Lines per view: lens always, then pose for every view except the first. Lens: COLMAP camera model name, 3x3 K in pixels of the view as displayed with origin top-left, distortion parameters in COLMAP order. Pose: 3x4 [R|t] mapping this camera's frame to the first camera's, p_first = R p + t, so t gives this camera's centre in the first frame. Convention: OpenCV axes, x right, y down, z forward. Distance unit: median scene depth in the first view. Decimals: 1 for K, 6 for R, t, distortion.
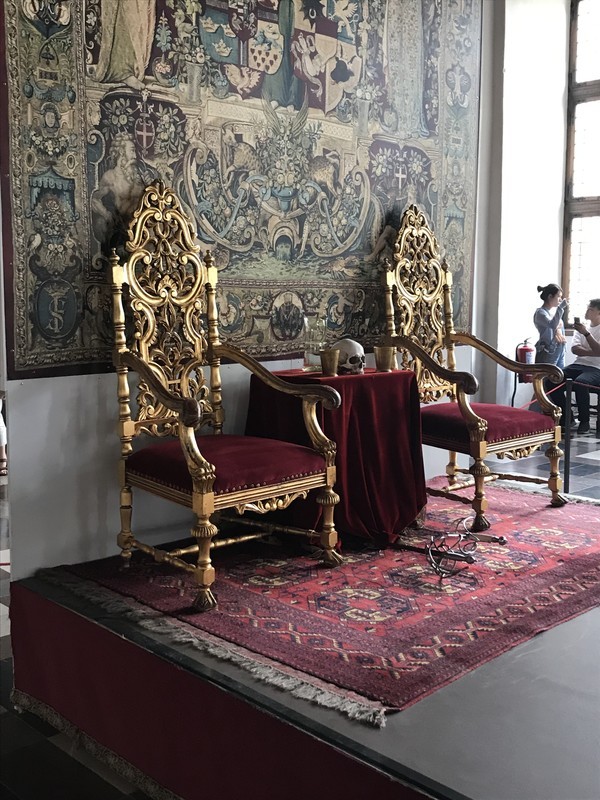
lens RADIAL K [[933.8, 0, 299.4], [0, 933.8, 399.7], [0, 0, 1]] dist [0.009183, 0.000000]
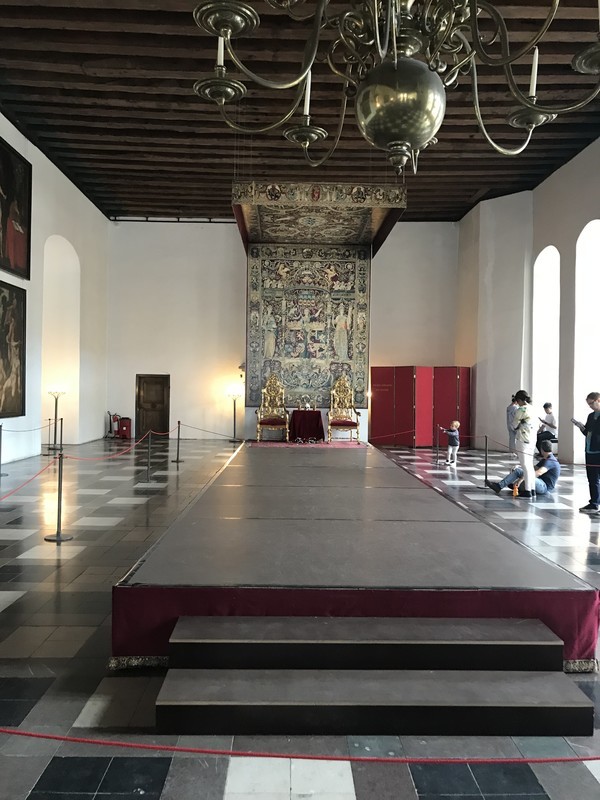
lens RADIAL K [[647.6, 0, 300.3], [0, 647.6, 398.9], [0, 0, 1]] dist [-0.000240, -0.000019]
pose [[0.737010, 0.016158, -0.675689, 2.394123], [-0.096571, 0.991974, -0.081614, 0.200698], [0.668947, 0.125402, 0.732655, -1.606284]]
